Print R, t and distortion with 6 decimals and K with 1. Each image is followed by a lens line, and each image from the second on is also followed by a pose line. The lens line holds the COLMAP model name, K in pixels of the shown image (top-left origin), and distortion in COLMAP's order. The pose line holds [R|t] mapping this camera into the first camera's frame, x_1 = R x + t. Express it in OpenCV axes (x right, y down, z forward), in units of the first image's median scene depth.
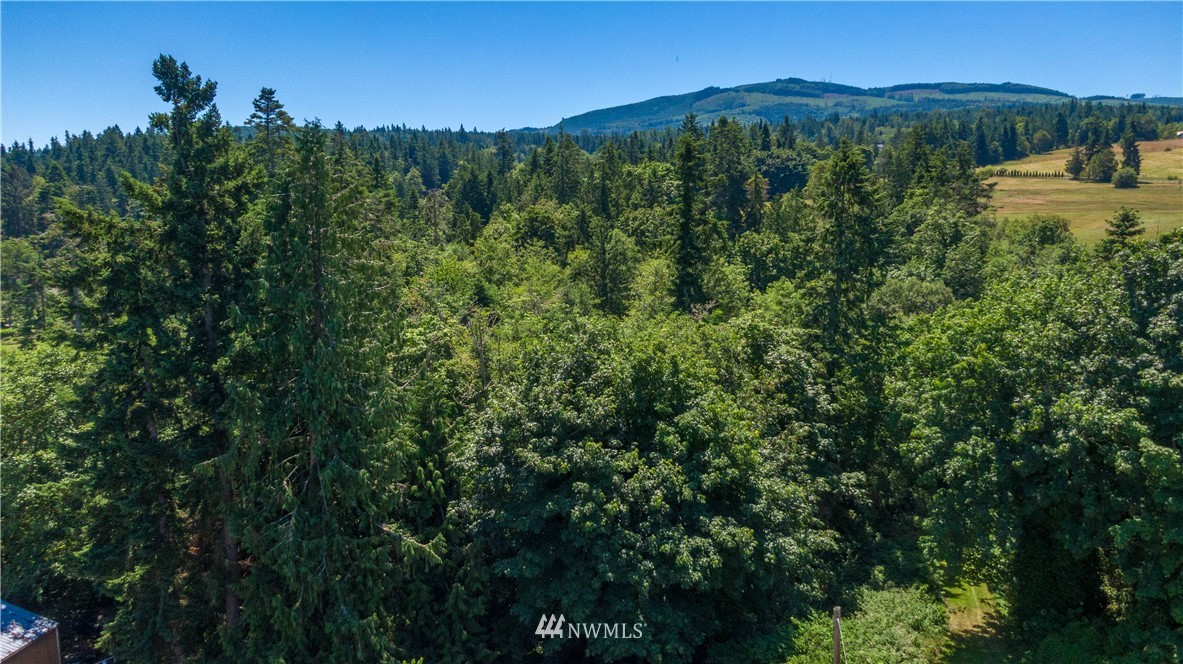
lens RADIAL K [[845.3, 0, 592.8], [0, 845.3, 330.7], [0, 0, 1]] dist [0.040315, -0.057459]
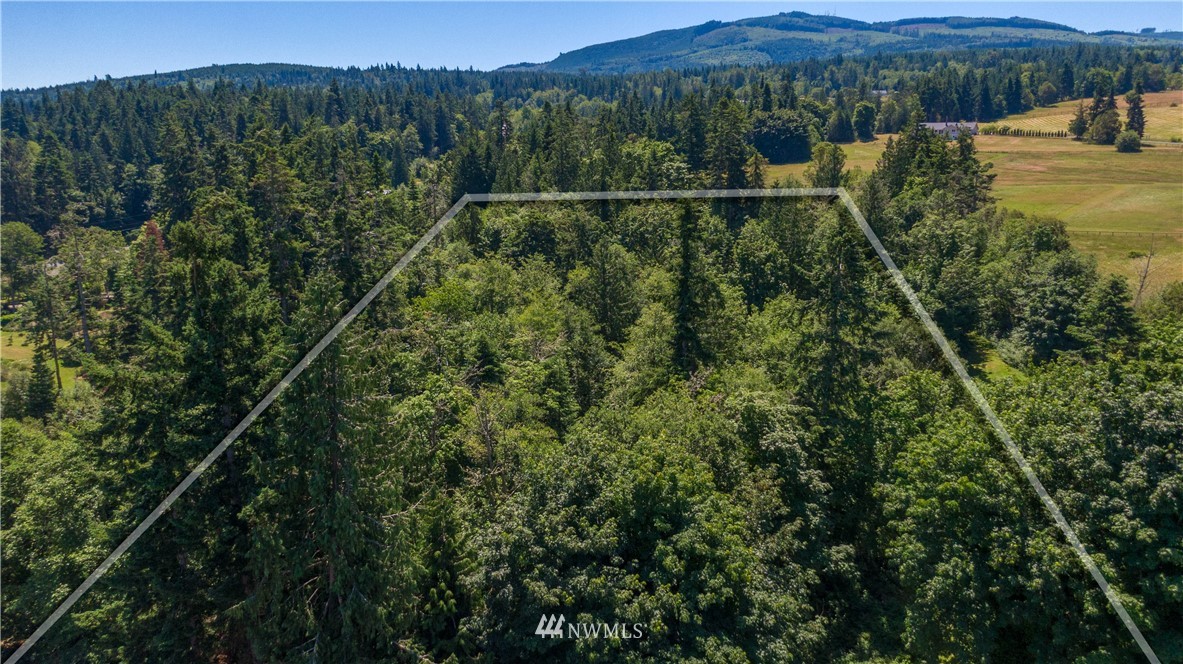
lens RADIAL K [[845.3, 0, 593.2], [0, 845.3, 332.2], [0, 0, 1]] dist [0.040315, -0.057459]
pose [[0.999998, -0.000874, 0.002040, -0.002672], [0.000721, 0.997273, 0.073802, -0.125025], [-0.002099, -0.073800, 0.997271, -0.019777]]
